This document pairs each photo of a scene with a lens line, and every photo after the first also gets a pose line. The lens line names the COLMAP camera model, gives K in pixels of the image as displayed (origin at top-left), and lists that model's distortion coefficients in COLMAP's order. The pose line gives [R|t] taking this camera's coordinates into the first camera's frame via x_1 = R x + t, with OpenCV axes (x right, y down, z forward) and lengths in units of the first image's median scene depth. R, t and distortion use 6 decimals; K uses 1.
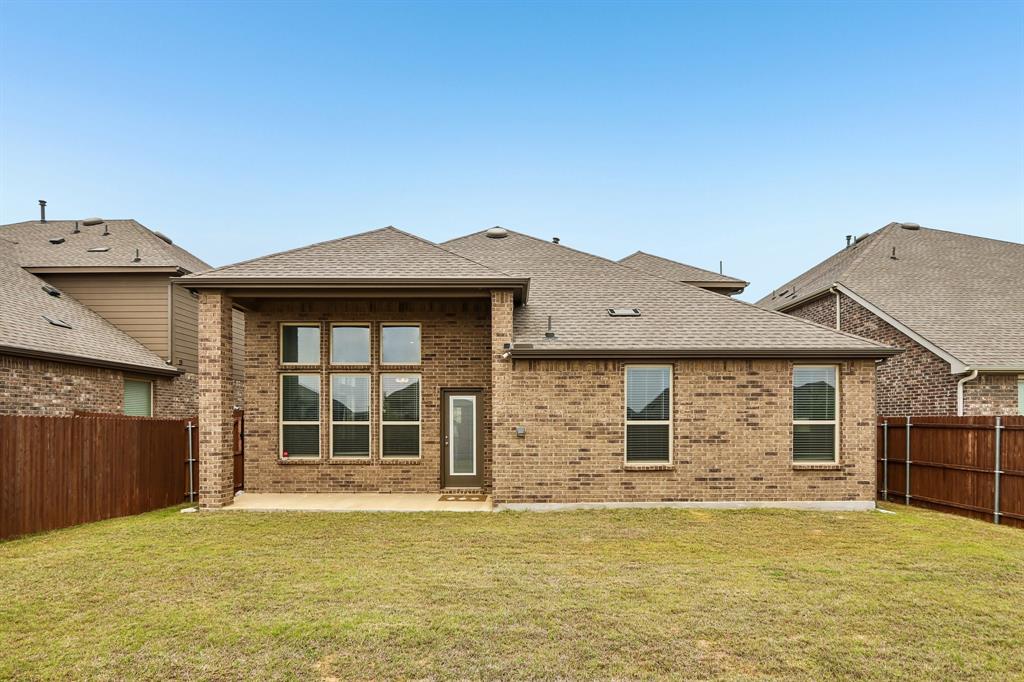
lens RADIAL K [[543.0, 0, 524.6], [0, 543.0, 424.6], [0, 0, 1]] dist [-0.021418, 0.003261]
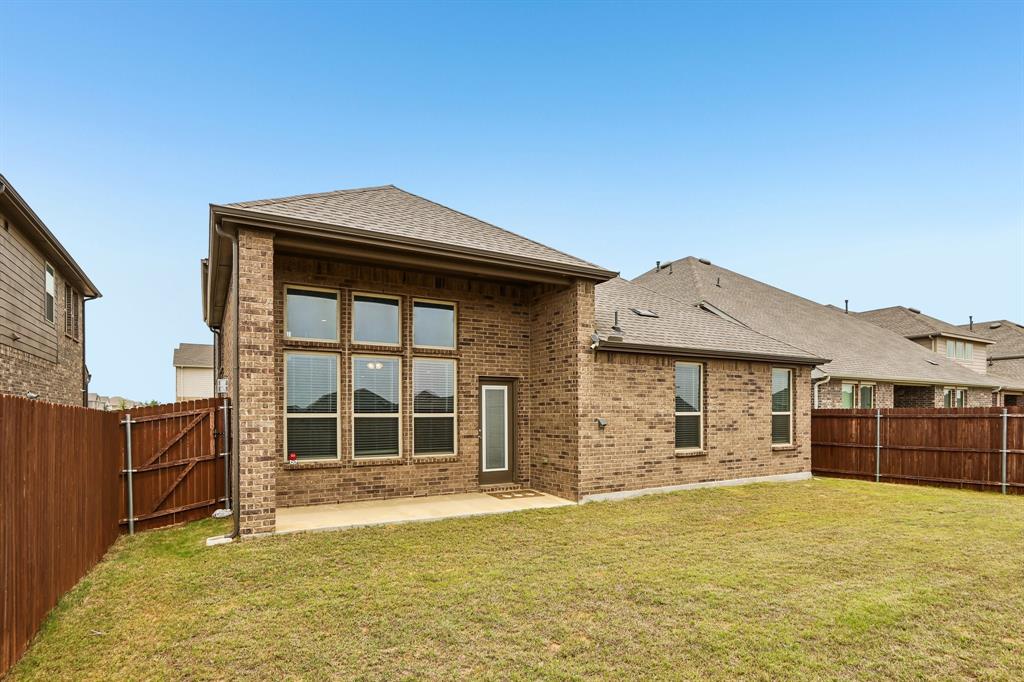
lens RADIAL K [[543.0, 0, 545.5], [0, 543.0, 413.6], [0, 0, 1]] dist [-0.021418, 0.003261]
pose [[0.859884, -0.002119, 0.510485, -0.604926], [0.005755, 0.999968, -0.005544, 0.000609], [-0.510457, 0.007705, 0.859869, 0.181700]]
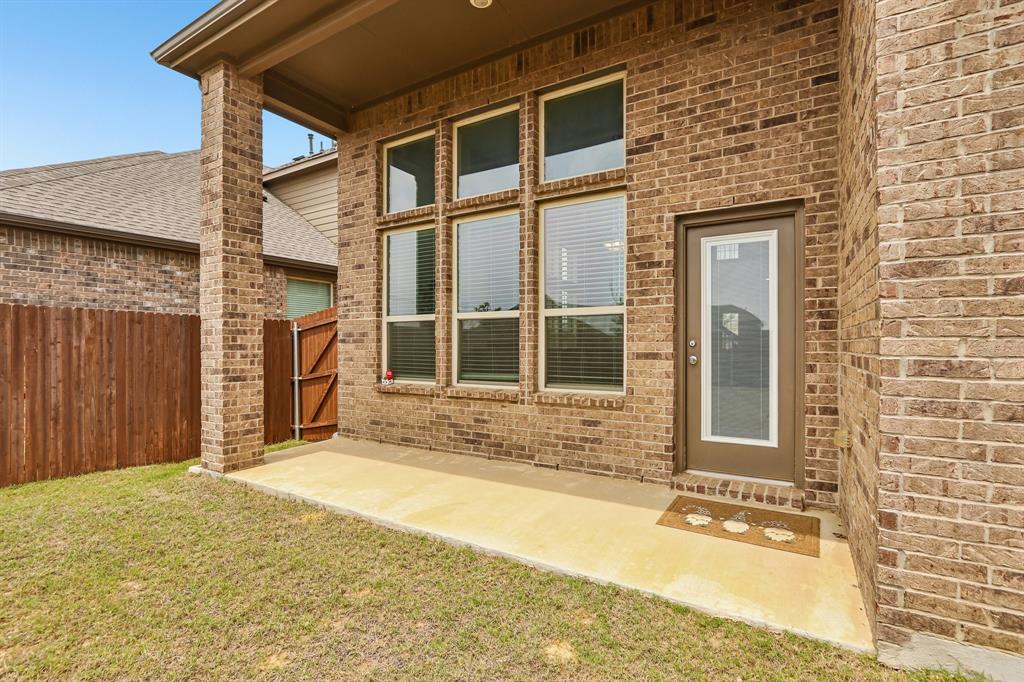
lens RADIAL K [[486.2, 0, 492.9], [0, 486.2, 345.1], [0, 0, 1]] dist [-0.018043, 0.002237]
pose [[0.833300, -0.001514, -0.552820, -0.082102], [0.001187, 0.999999, -0.000949, 0.028797], [0.552820, 0.000135, 0.833300, 0.734271]]
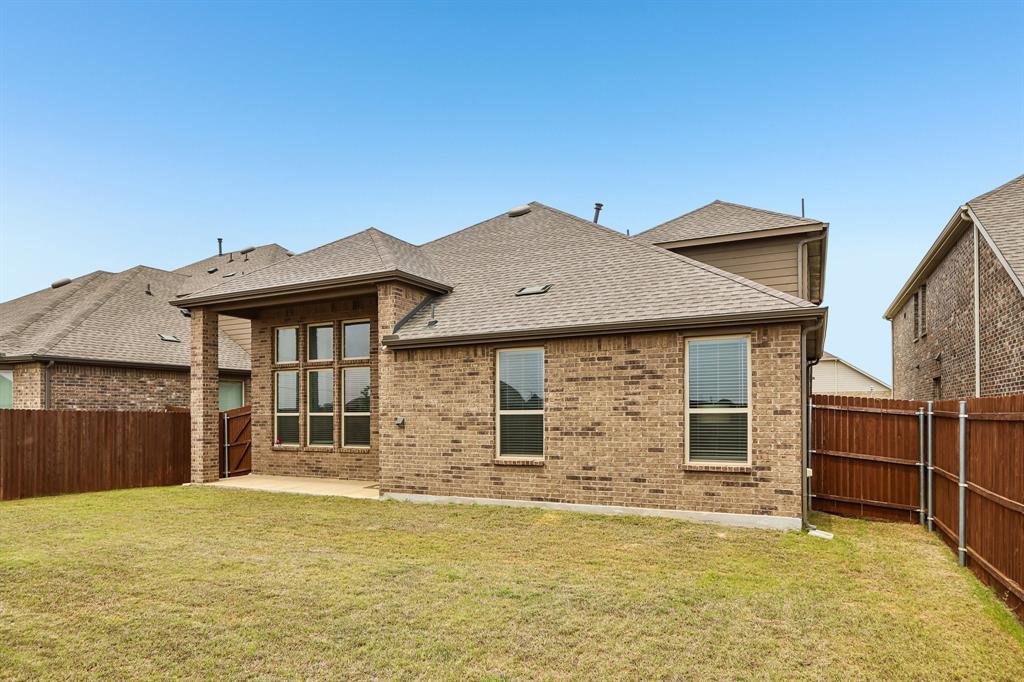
lens RADIAL K [[612.8, 0, 505.3], [0, 612.8, 414.4], [0, 0, 1]] dist [-0.024535, 0.007882]
pose [[0.885180, -0.004572, -0.465226, 0.681623], [0.003585, 0.999989, -0.003006, 0.002807], [0.465235, 0.000993, 0.885187, 0.085840]]
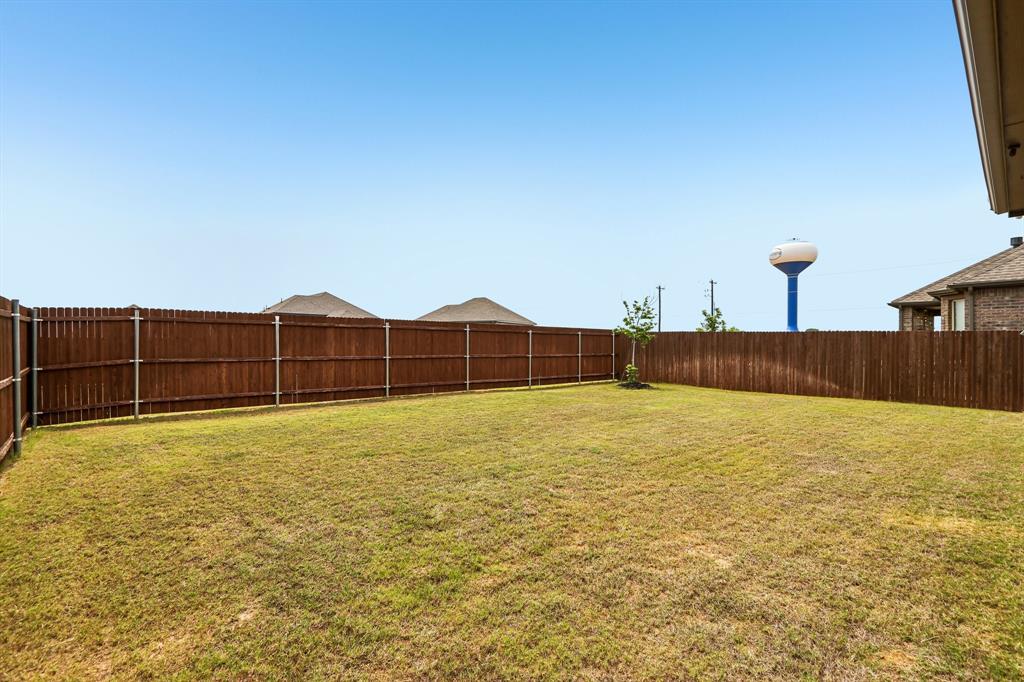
lens RADIAL K [[486.2, 0, 530.3], [0, 486.2, 350.2], [0, 0, 1]] dist [-0.018043, 0.002237]
pose [[-0.725742, -0.000010, -0.687967, 0.758840], [-0.007694, 0.999938, 0.008102, 0.031525], [0.687924, 0.011173, -0.725697, 0.985079]]
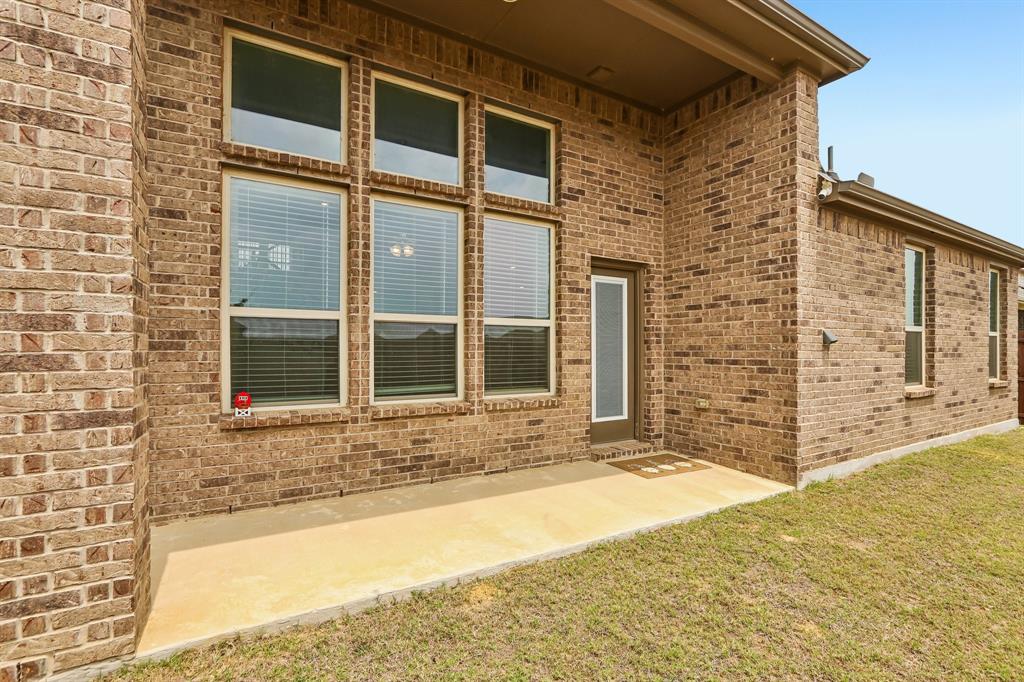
lens RADIAL K [[486.2, 0, 537.8], [0, 486.2, 351.7], [0, 0, 1]] dist [-0.018043, 0.002237]
pose [[0.853282, 0.000187, 0.521450, -0.509449], [-0.000736, 0.999999, 0.000846, 0.026429], [-0.521450, -0.001106, 0.853281, 0.724007]]
